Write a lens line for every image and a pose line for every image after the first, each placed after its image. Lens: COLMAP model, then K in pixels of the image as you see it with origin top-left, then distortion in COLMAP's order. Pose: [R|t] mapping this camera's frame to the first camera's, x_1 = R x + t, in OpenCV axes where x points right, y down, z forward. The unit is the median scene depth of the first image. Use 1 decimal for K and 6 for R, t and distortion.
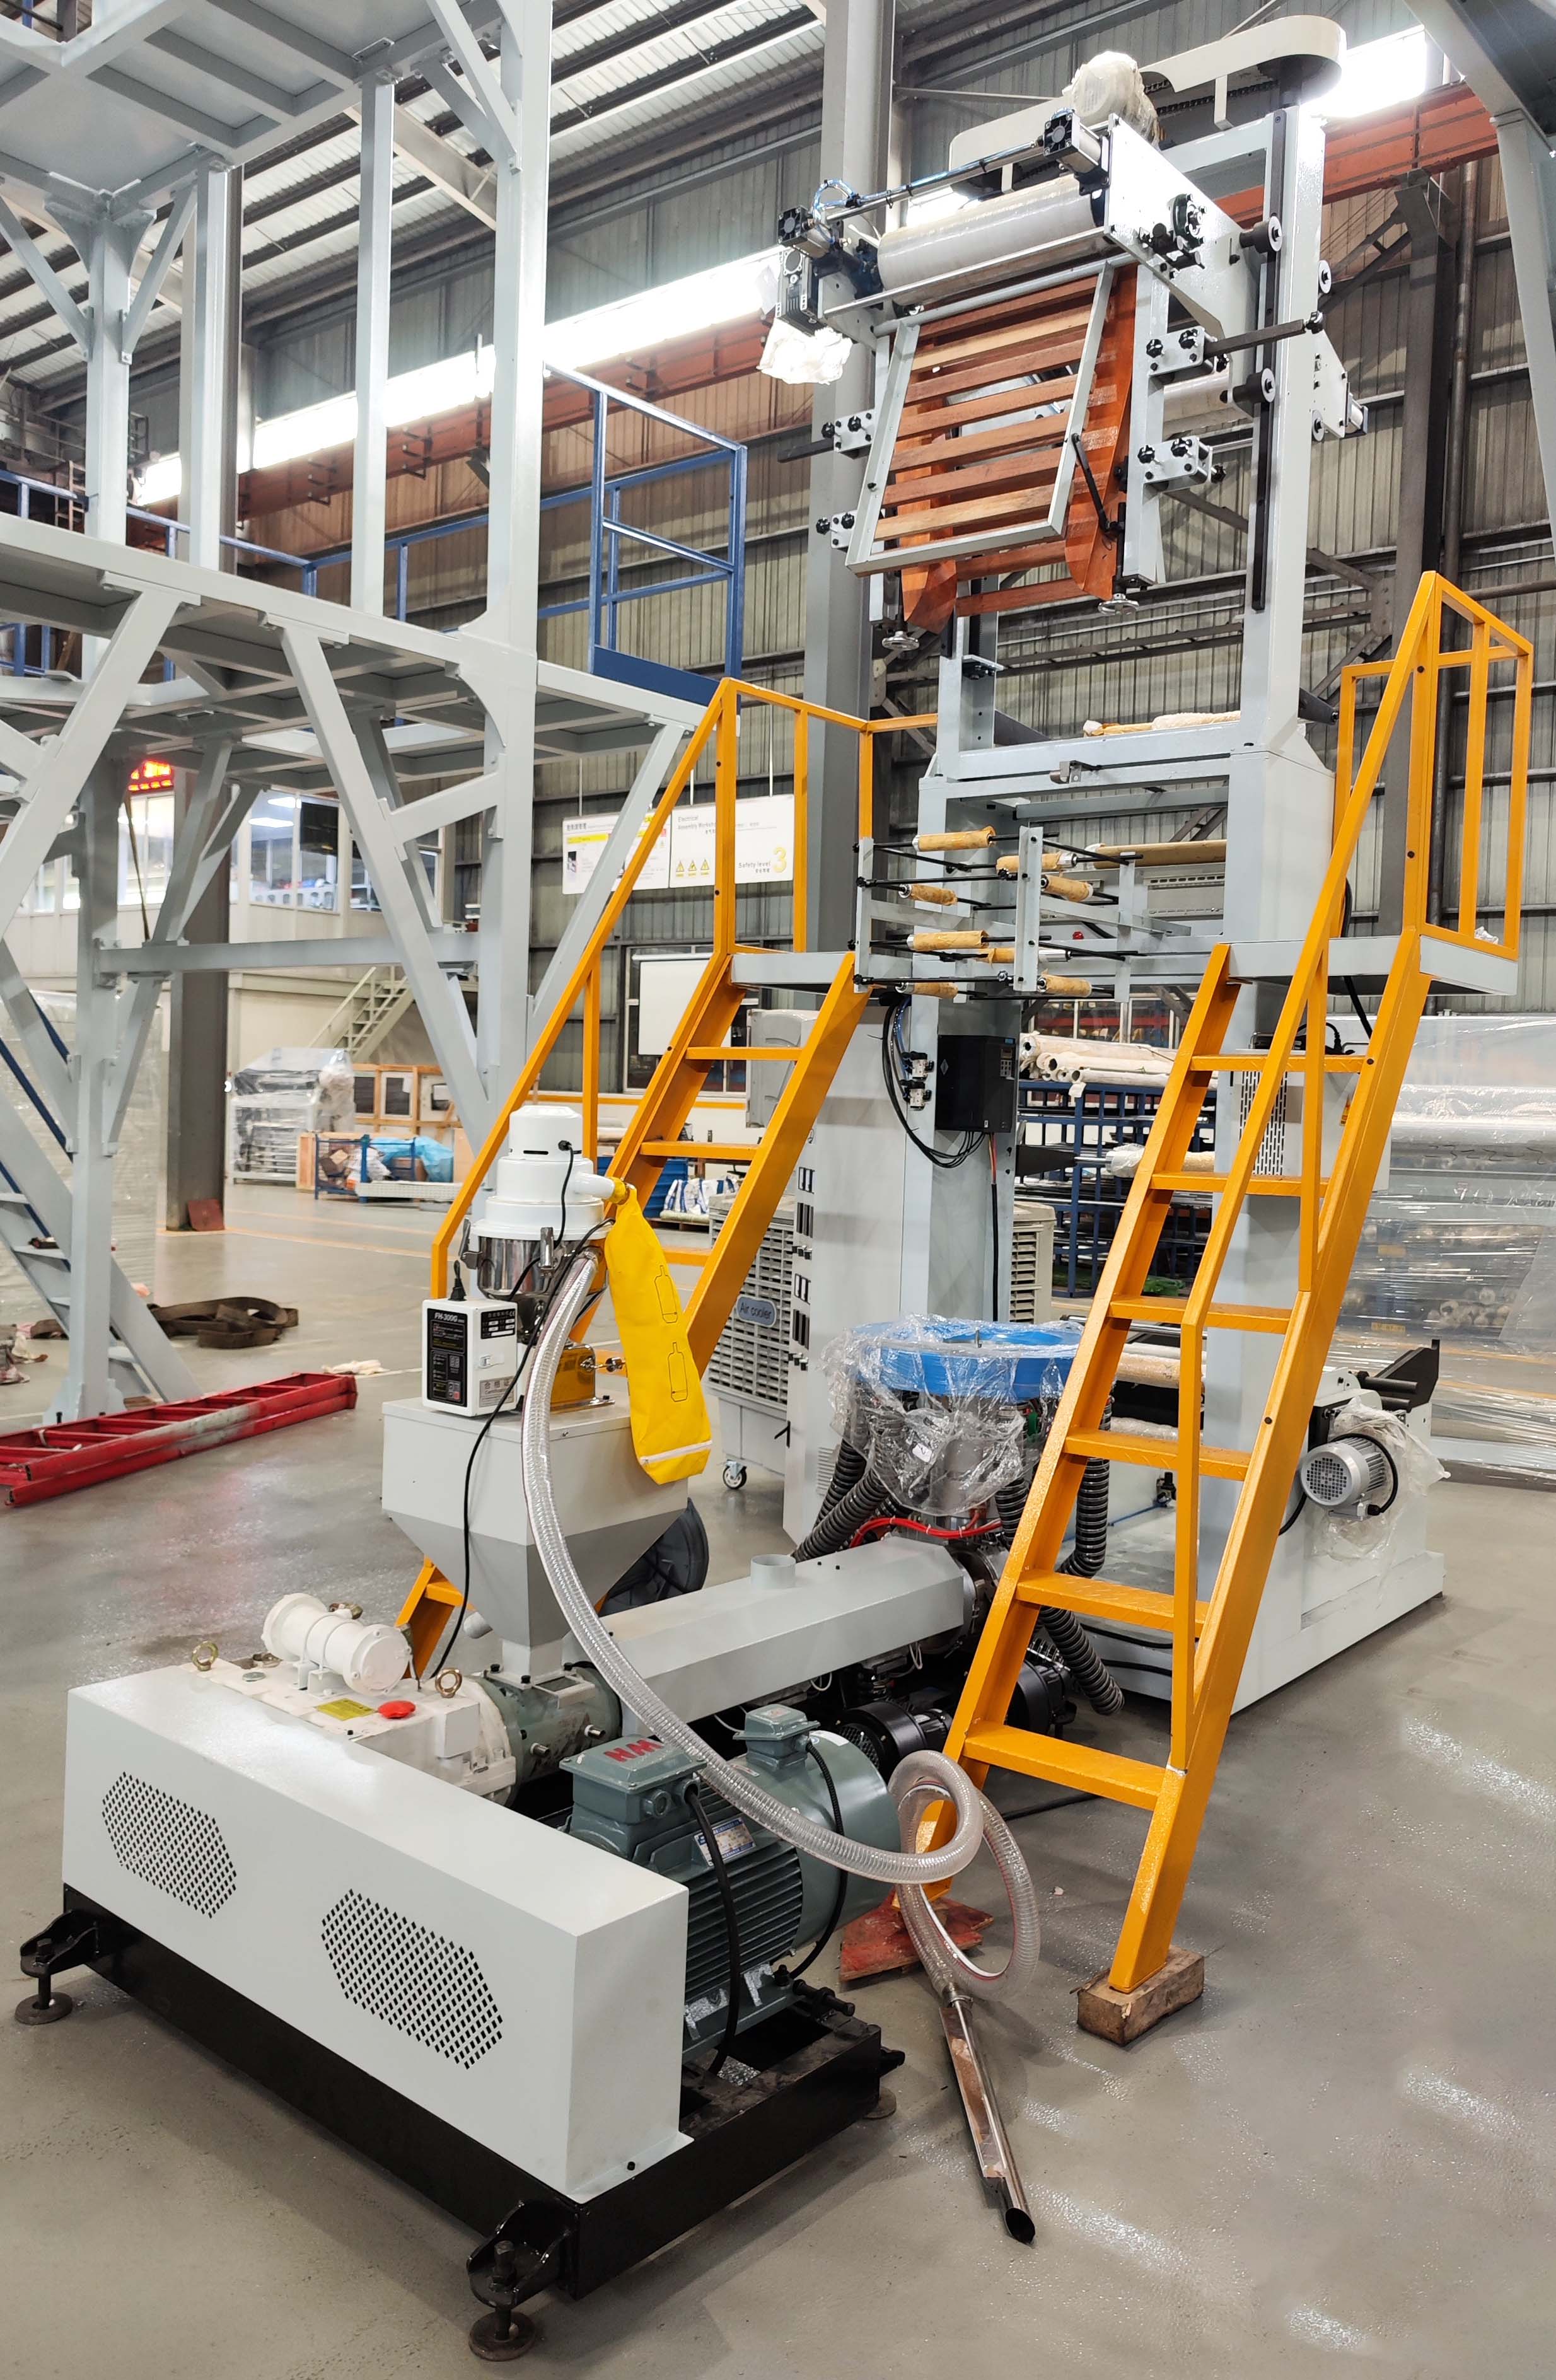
lens RADIAL K [[1875.1, 0, 771.0], [0, 1875.1, 1052.5], [0, 0, 1]] dist [0.028451, -0.001069]
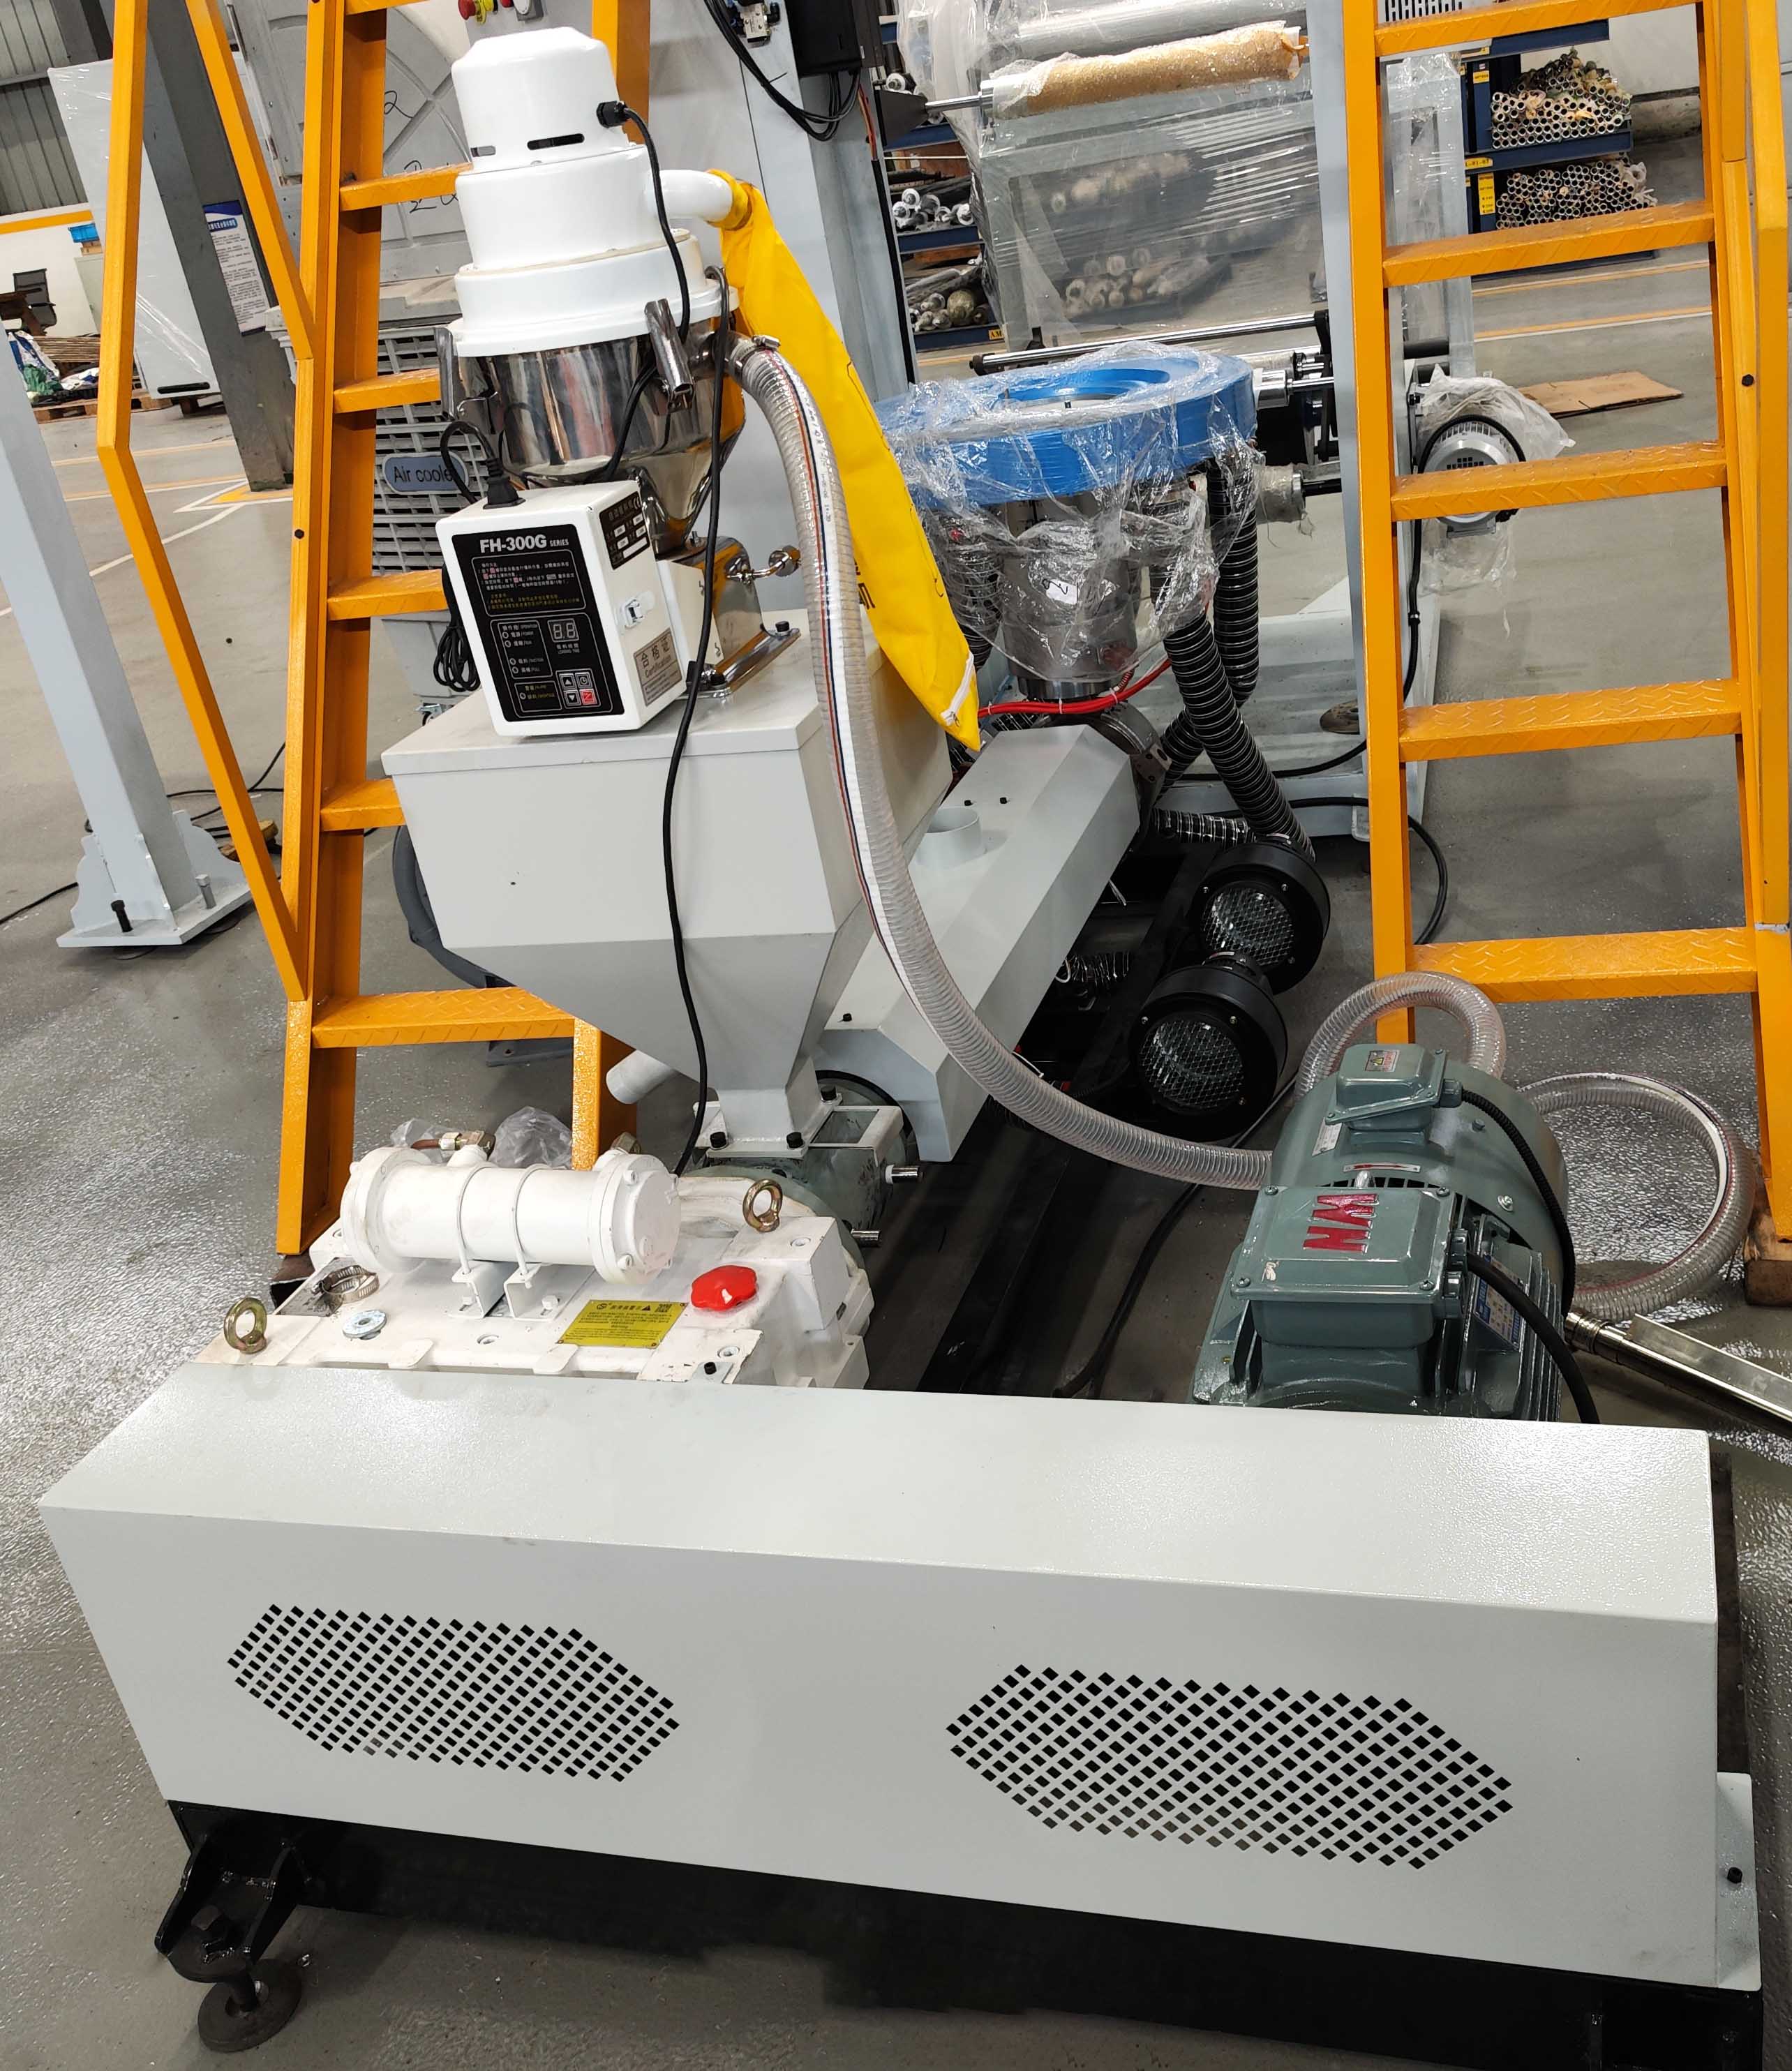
lens RADIAL K [[2013.9, 0, 896.0], [0, 2013.9, 1035.5], [0, 0, 1]] dist [0.040009, -0.011120]
pose [[0.879510, -0.331972, 0.340965, -0.293080], [0.159273, 0.880517, 0.446455, 0.037430], [-0.448436, -0.338355, 0.827298, 0.481523]]
